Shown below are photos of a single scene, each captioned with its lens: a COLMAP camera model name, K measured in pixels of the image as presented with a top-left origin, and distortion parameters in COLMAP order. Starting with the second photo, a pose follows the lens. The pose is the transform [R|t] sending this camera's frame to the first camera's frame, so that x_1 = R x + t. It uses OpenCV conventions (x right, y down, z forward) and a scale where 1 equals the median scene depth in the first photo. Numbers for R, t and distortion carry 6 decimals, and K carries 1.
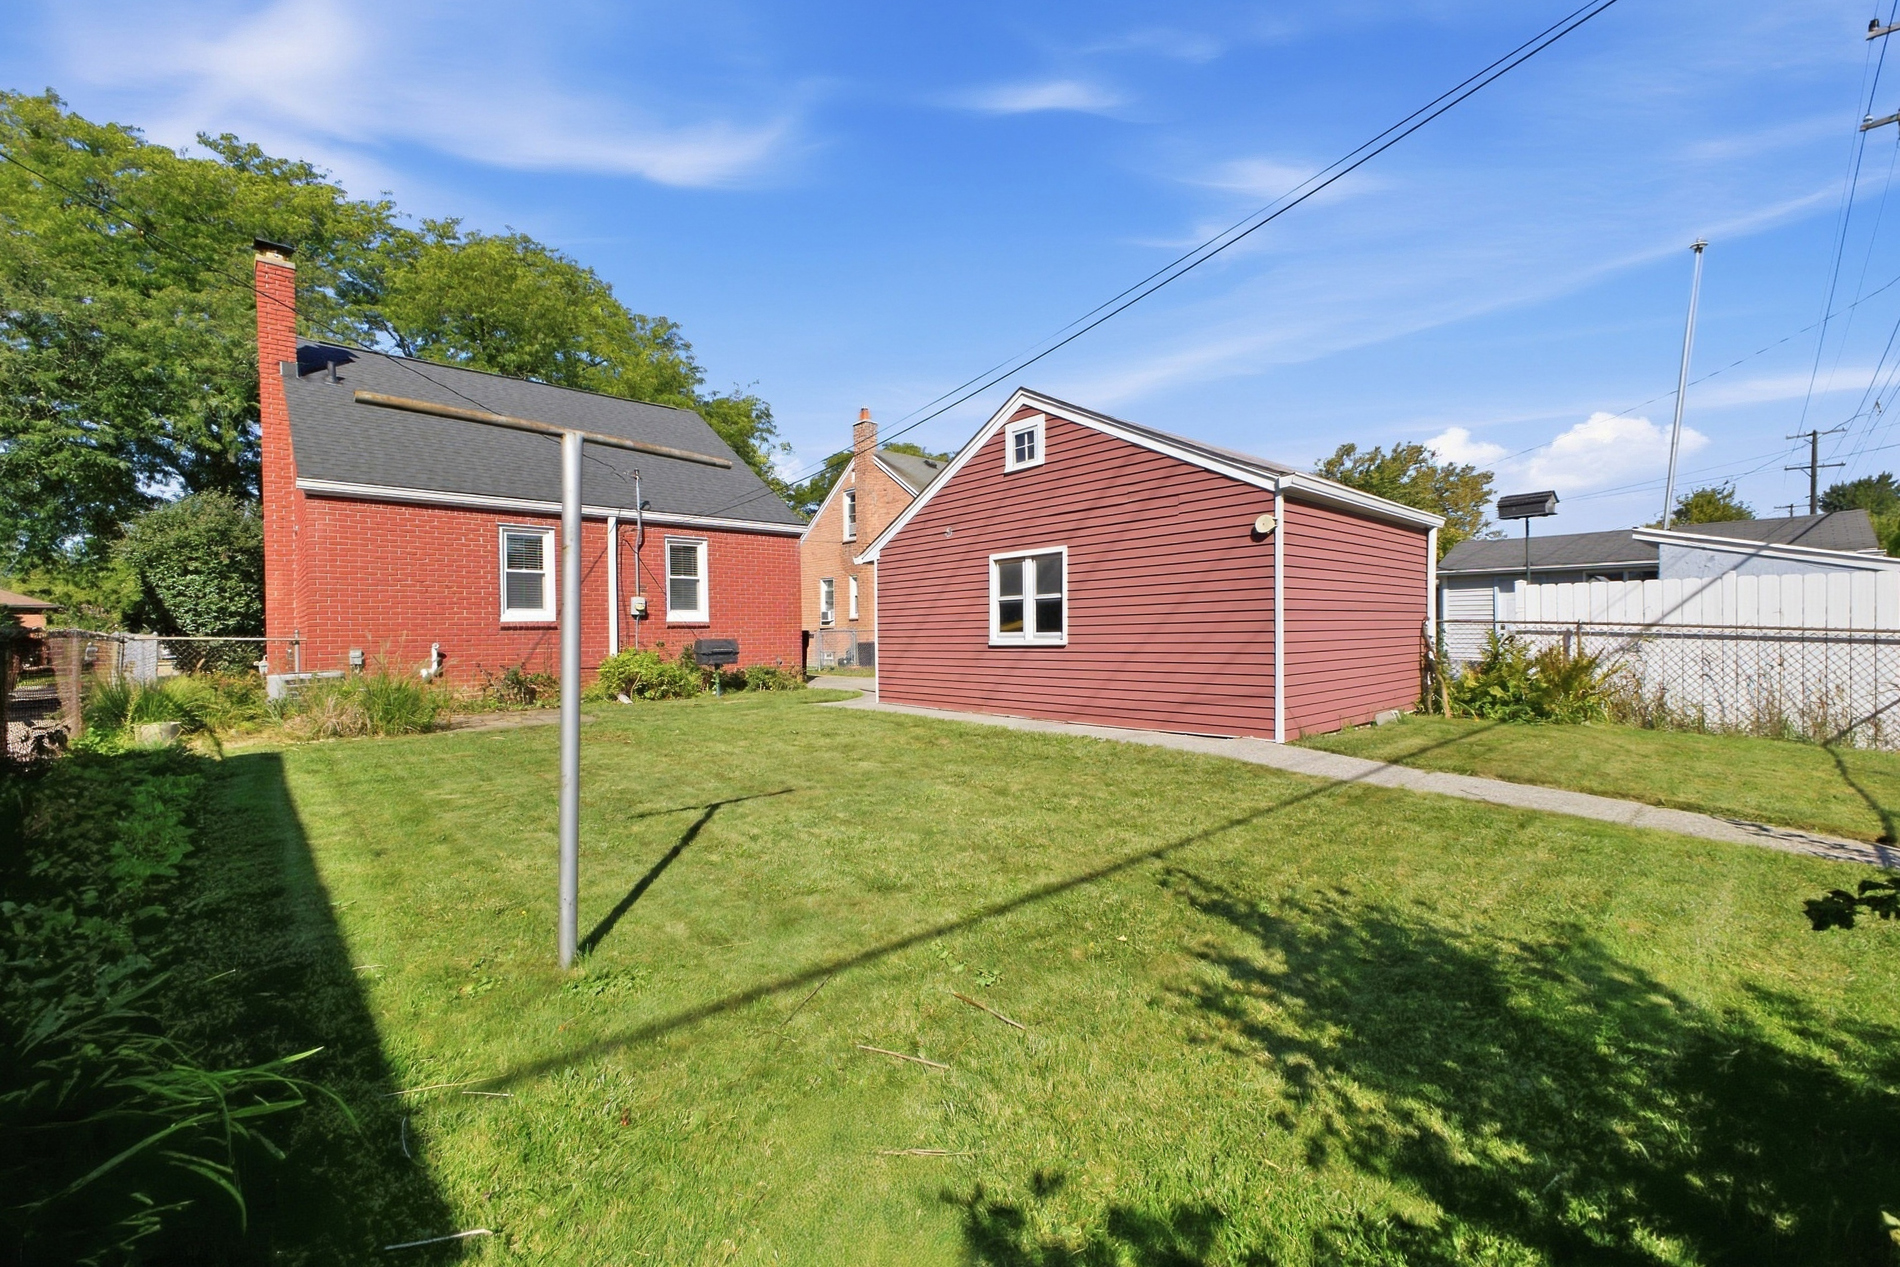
lens RADIAL K [[774.7, 0, 950.0], [0, 774.7, 633.5], [0, 0, 1]] dist [-0.041077, -0.000053]
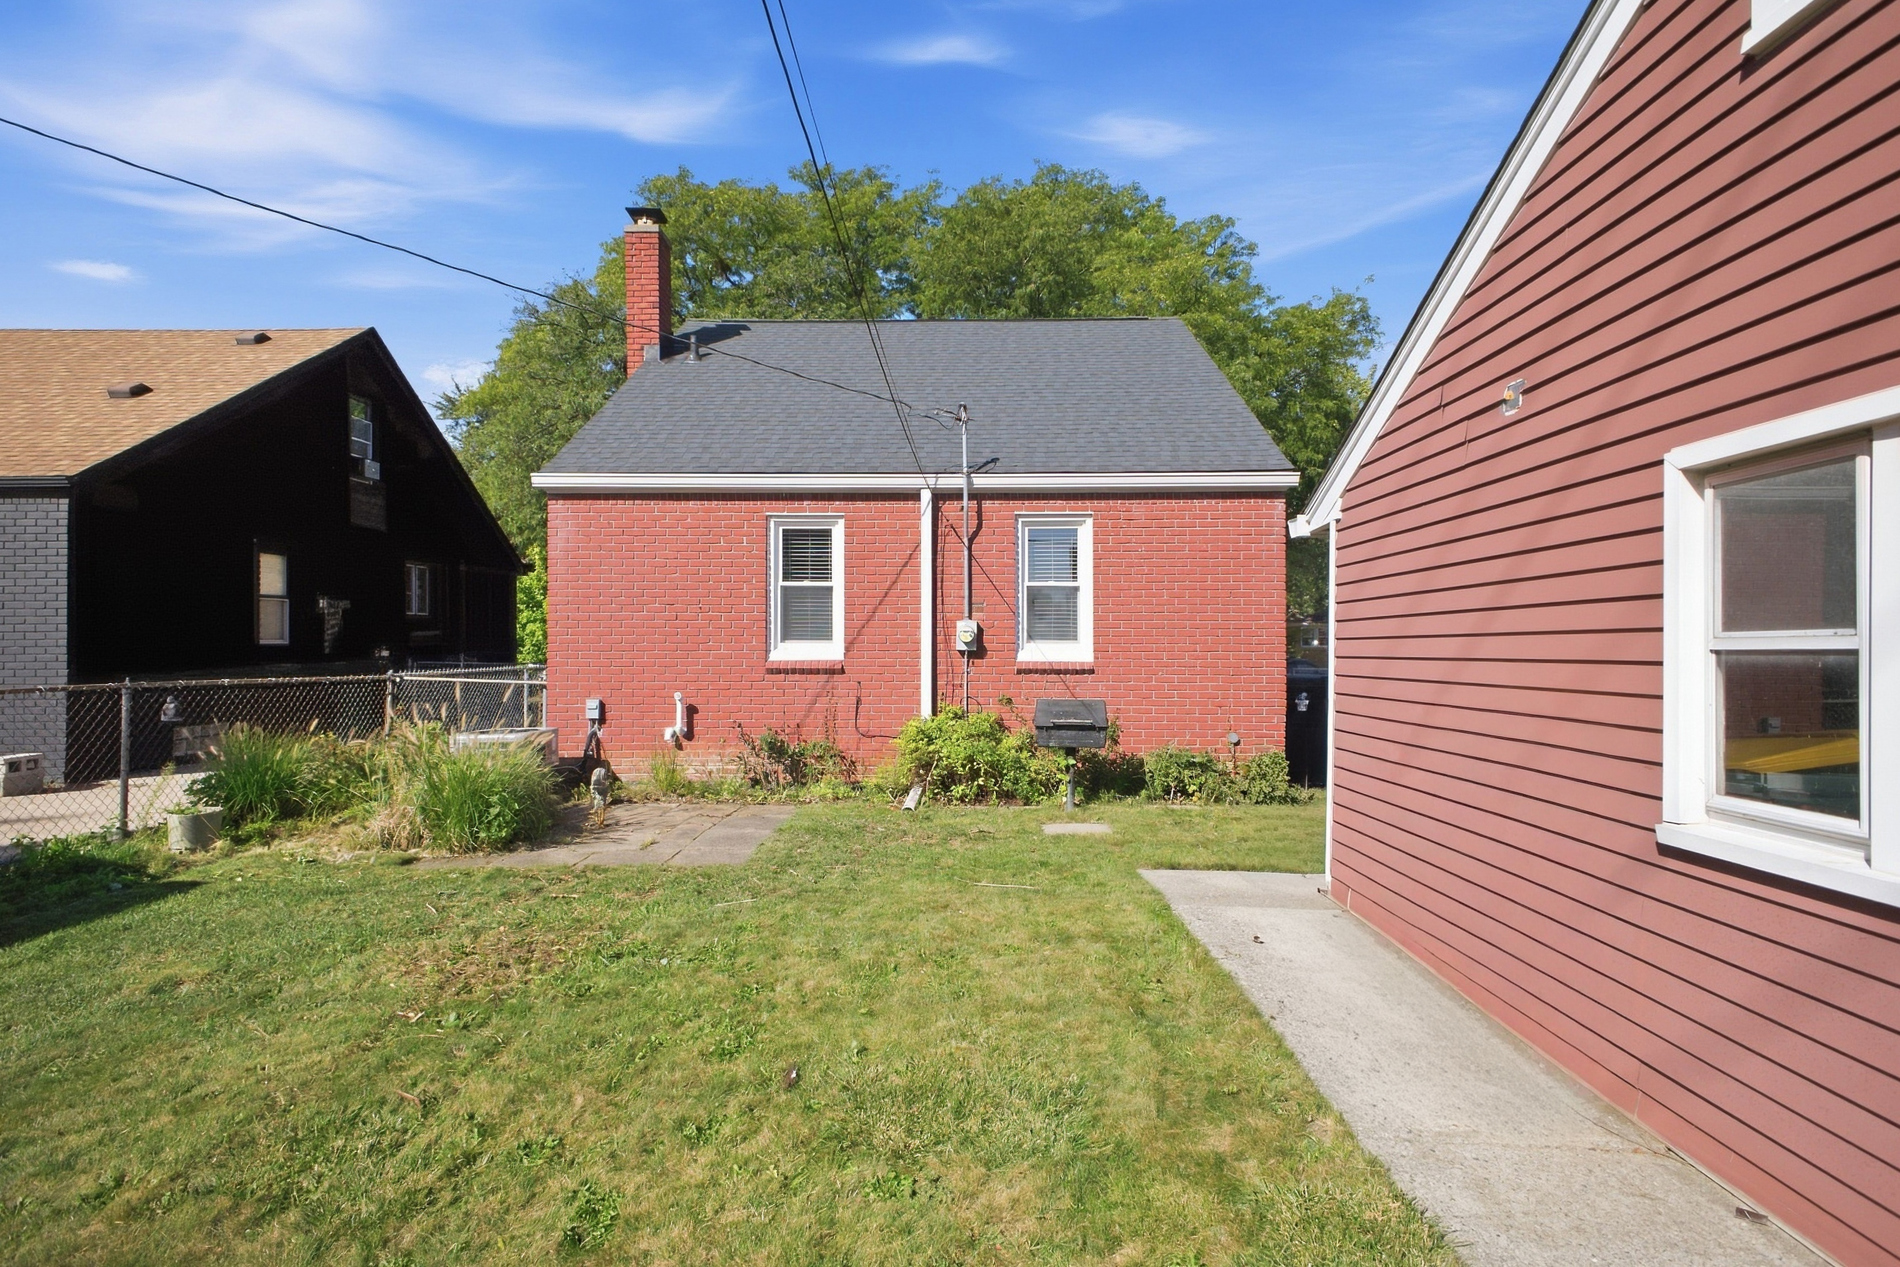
lens RADIAL K [[894.3, 0, 950.0], [0, 894.3, 633.5], [0, 0, 1]] dist [0.025422, -0.000558]
pose [[0.720461, 0.003539, -0.693486, 0.067062], [-0.012211, 0.999897, -0.007583, -0.033297], [0.693388, 0.013932, 0.720430, 0.514783]]
